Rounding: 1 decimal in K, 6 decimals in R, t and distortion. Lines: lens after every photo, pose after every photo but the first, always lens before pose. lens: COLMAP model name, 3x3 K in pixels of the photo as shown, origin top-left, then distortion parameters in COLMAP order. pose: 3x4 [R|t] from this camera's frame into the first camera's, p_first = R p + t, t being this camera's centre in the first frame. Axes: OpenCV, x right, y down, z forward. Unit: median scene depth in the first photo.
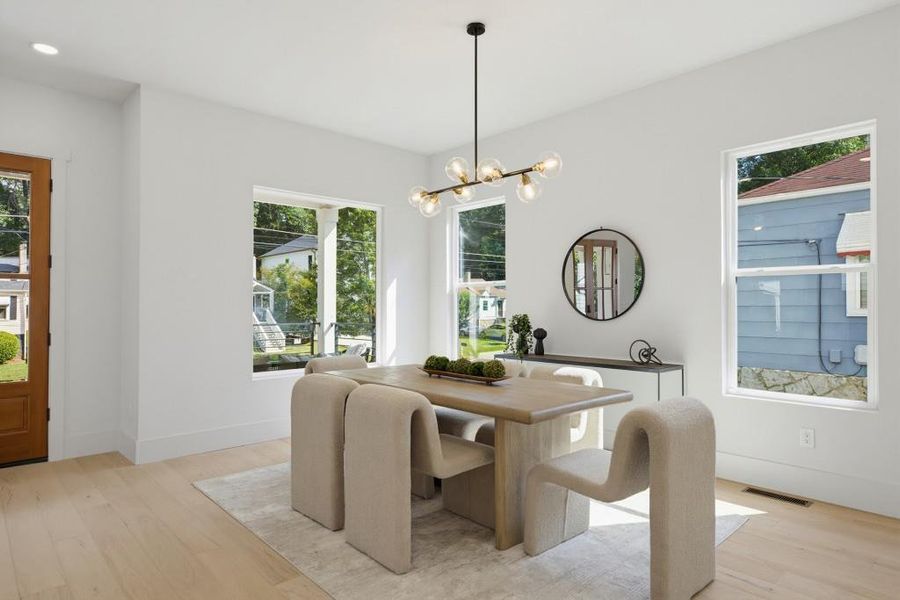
lens RADIAL K [[519.6, 0, 447.3], [0, 519.6, 299.4], [0, 0, 1]] dist [0.002457, 0.001512]
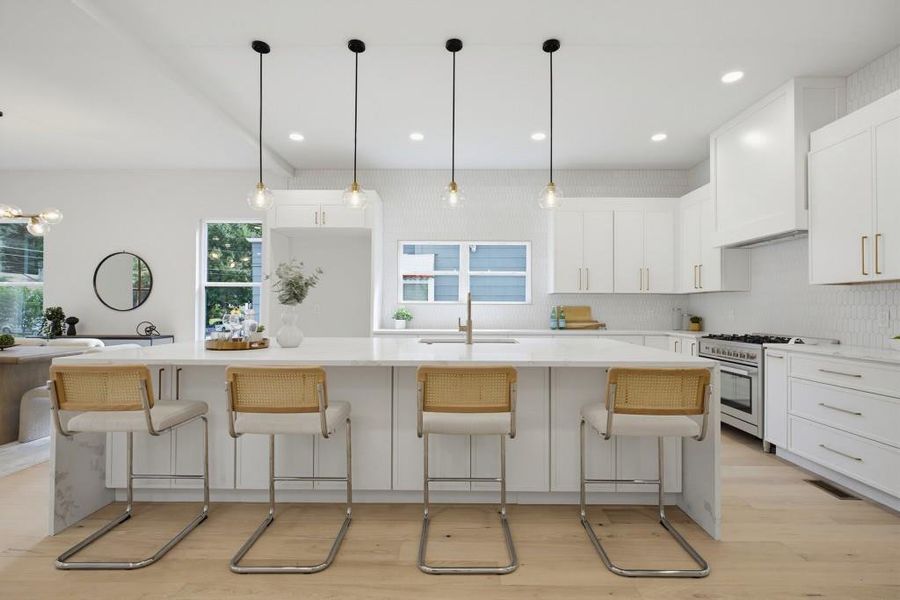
lens RADIAL K [[399.4, 0, 451.4], [0, 399.4, 305.4], [0, 0, 1]] dist [-0.003136, -0.000290]
pose [[0.681450, 0.005025, 0.731847, 0.085982], [-0.015559, 0.999850, 0.007622, -0.000385], [-0.731699, -0.016581, 0.681426, -0.515039]]
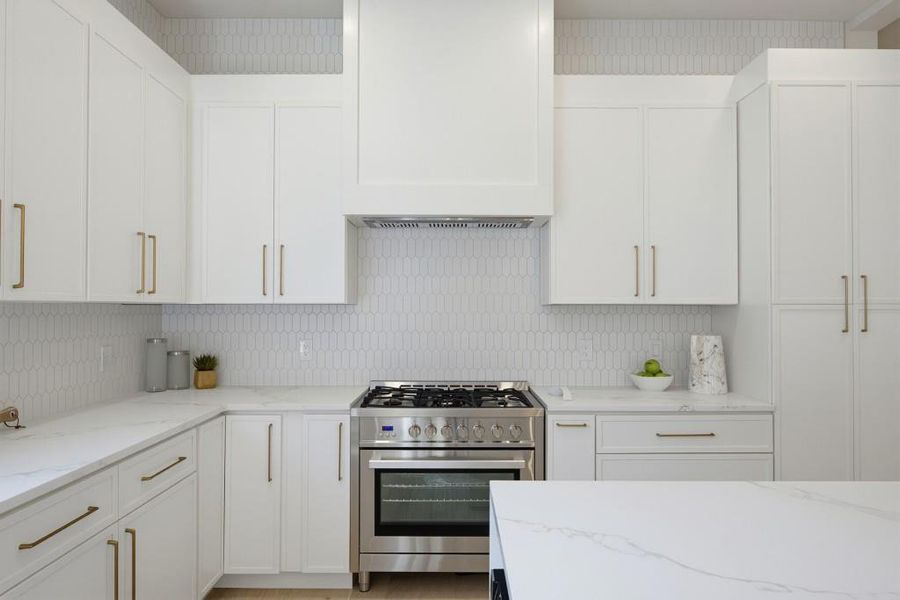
lens RADIAL K [[543.9, 0, 450.0], [0, 543.9, 300.0], [0, 0, 1]] dist [-0.004345, -0.001082]
pose [[-0.735667, 0.010135, 0.677267, 0.629115], [-0.012953, 0.999495, -0.029026, -0.023151], [-0.677219, -0.030126, -0.735164, -0.009168]]
